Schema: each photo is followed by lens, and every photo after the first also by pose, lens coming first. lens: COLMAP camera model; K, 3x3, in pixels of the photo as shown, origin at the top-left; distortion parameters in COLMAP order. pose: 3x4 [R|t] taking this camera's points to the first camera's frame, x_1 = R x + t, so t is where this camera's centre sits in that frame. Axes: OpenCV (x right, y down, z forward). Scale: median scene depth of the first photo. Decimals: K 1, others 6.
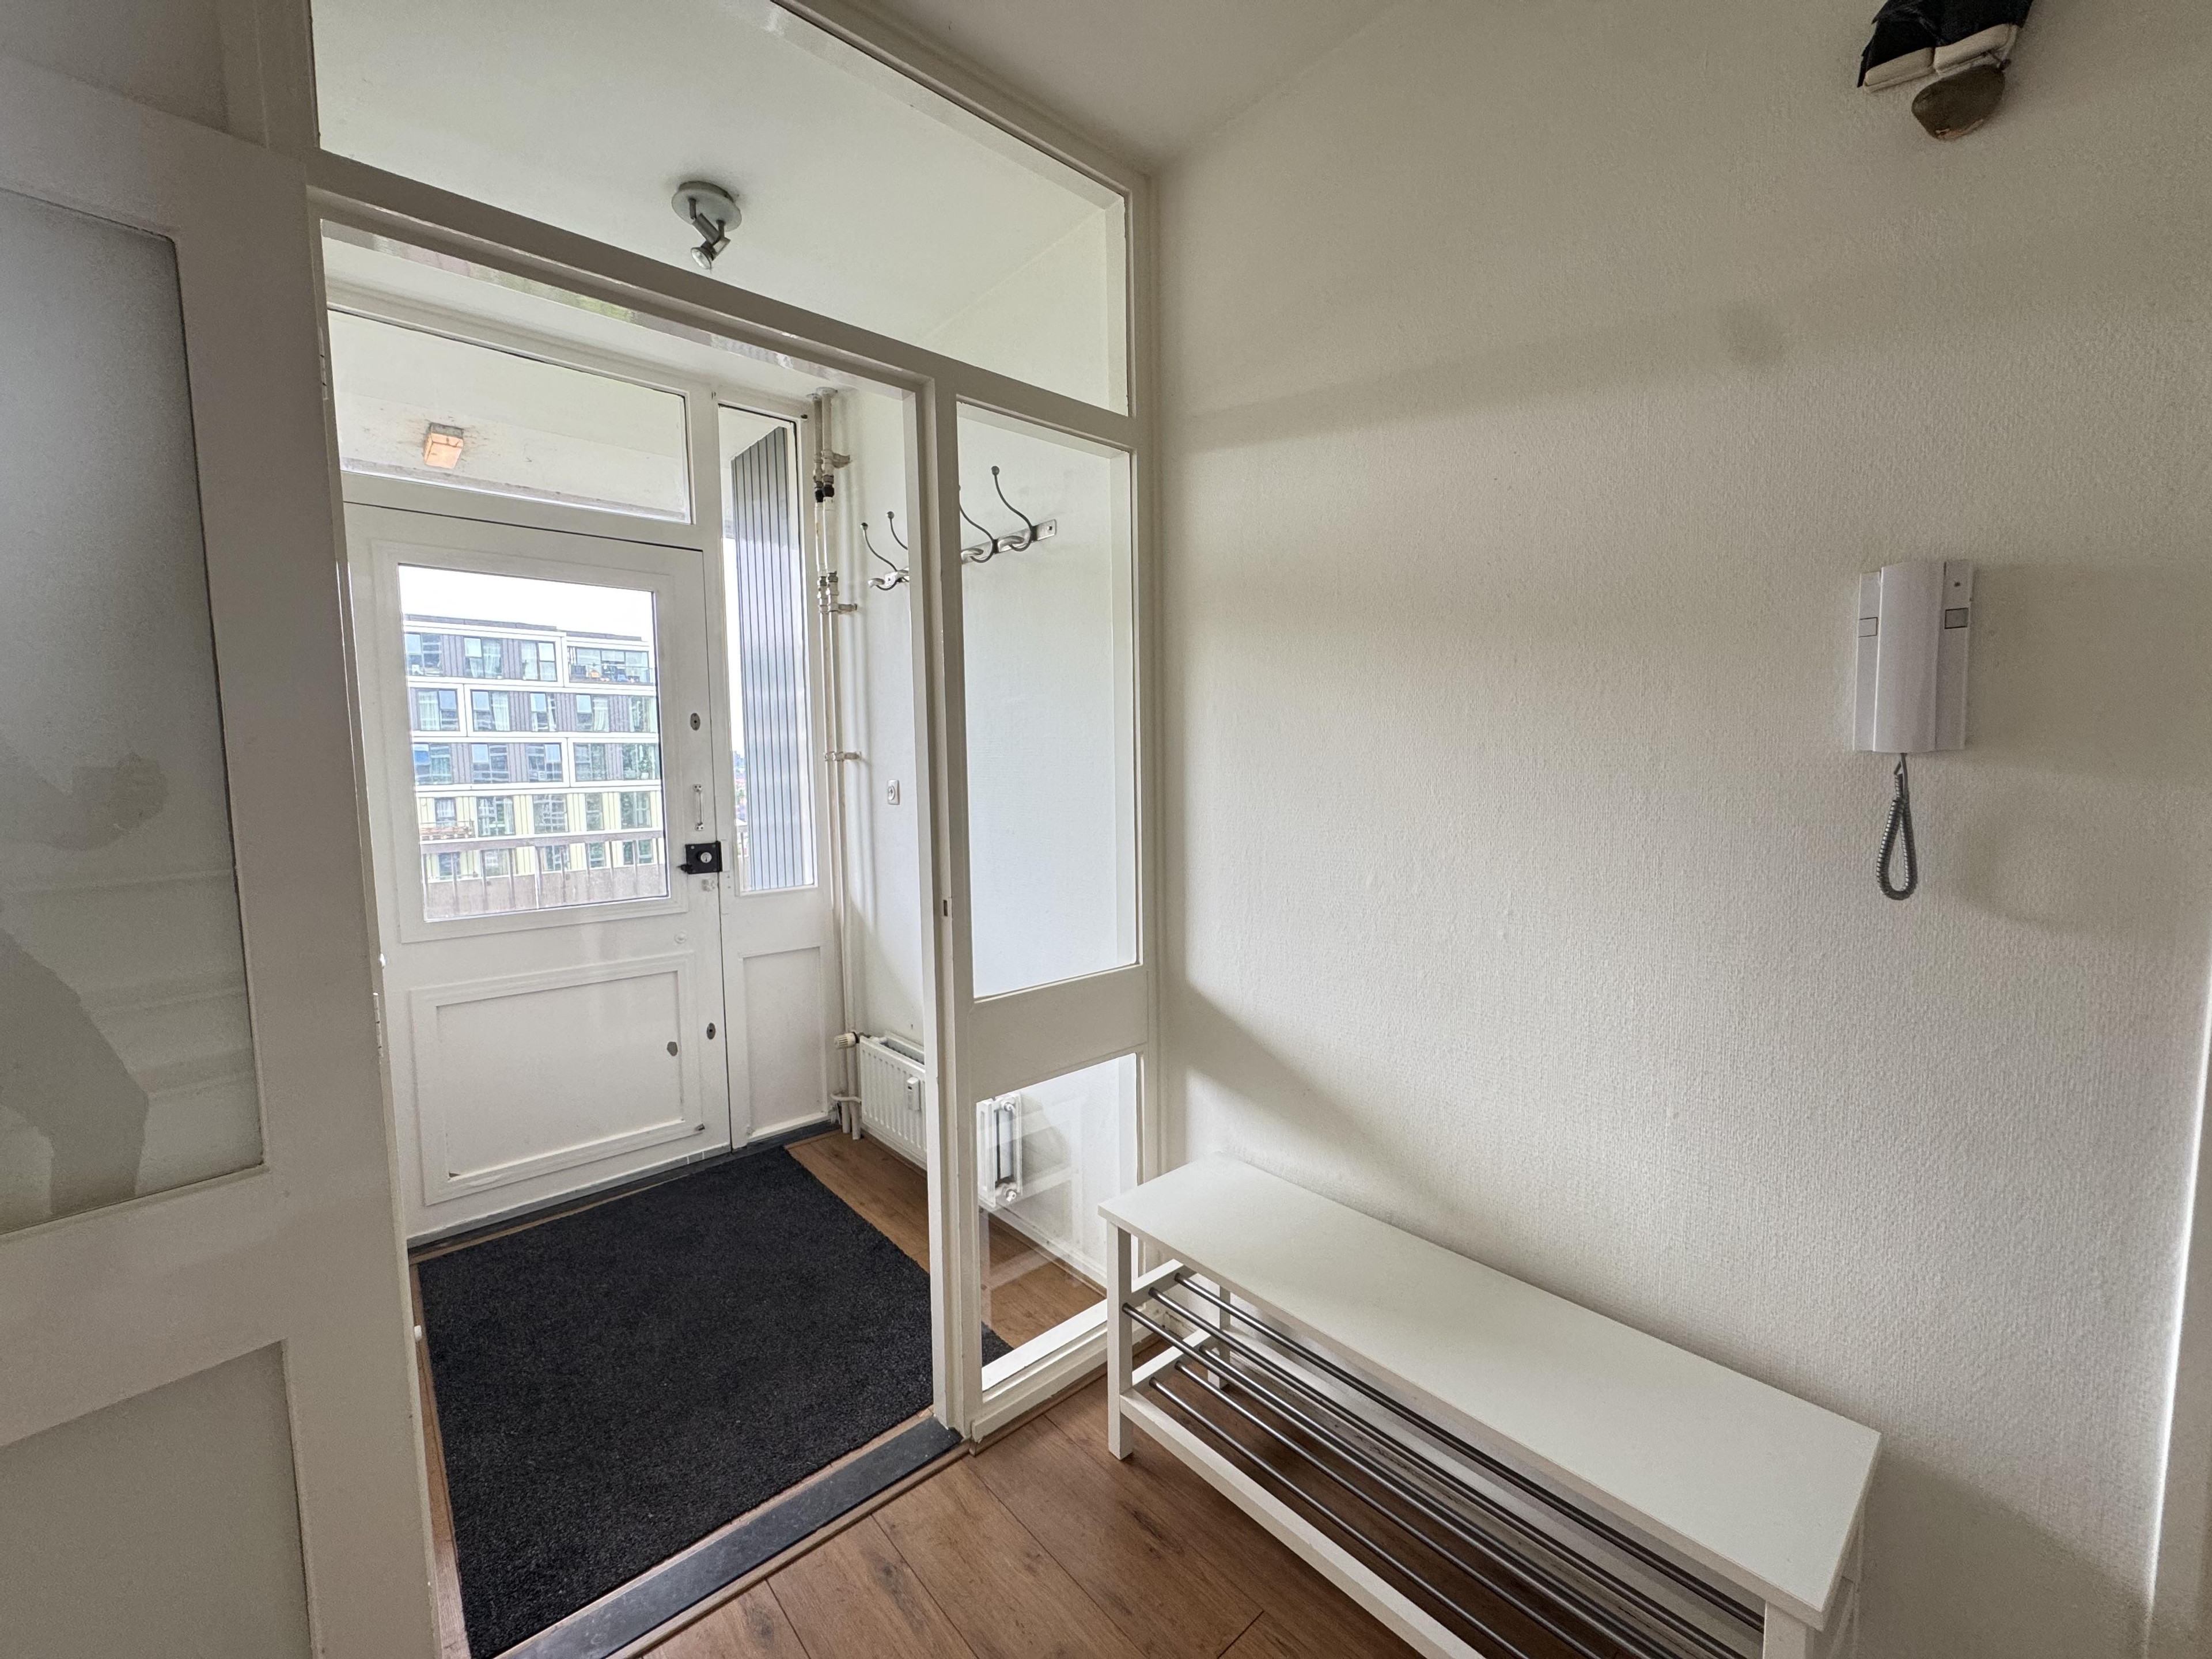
lens RADIAL K [[891.0, 0, 1106.0], [0, 891.0, 829.5], [0, 0, 1]] dist [-0.002148, 0.000047]
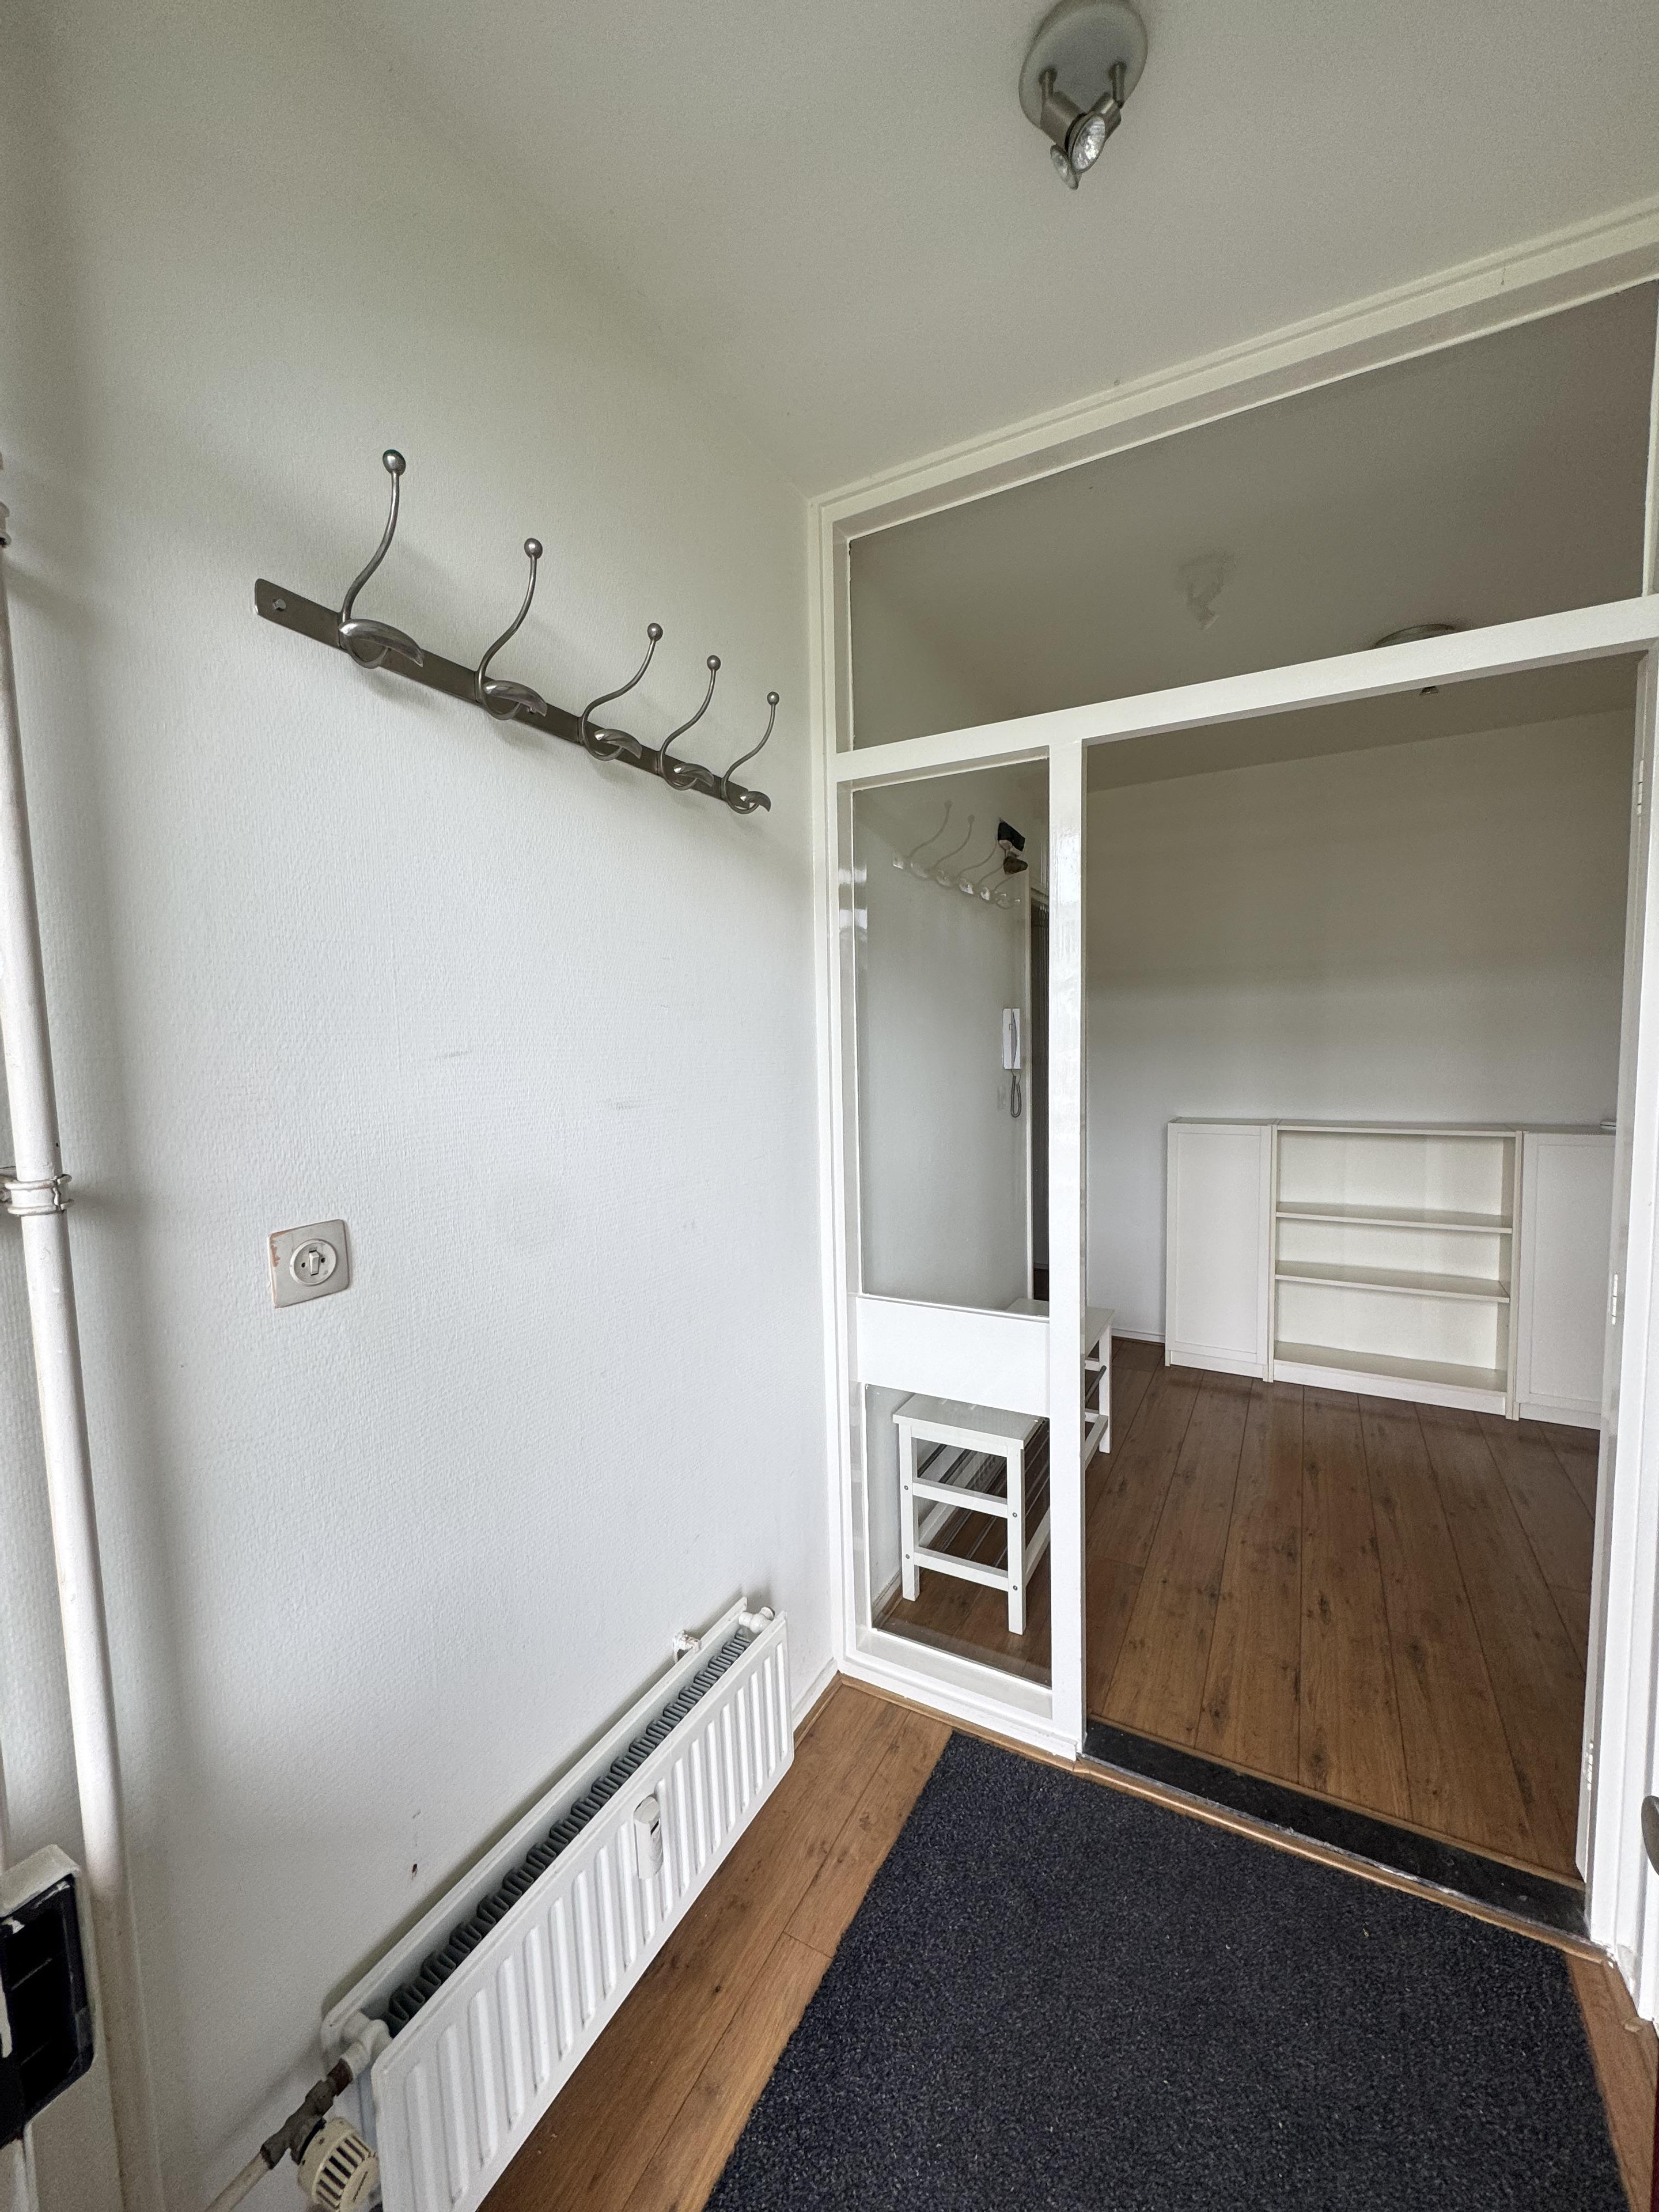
lens RADIAL K [[885.4, 0, 829.5], [0, 885.4, 1106.0], [0, 0, 1]] dist [-0.001080, -0.000065]
pose [[-0.337706, -0.051290, 0.939853, -1.215920], [0.105222, 0.990198, 0.091845, -0.214172], [-0.935352, 0.129910, -0.328999, 1.833199]]
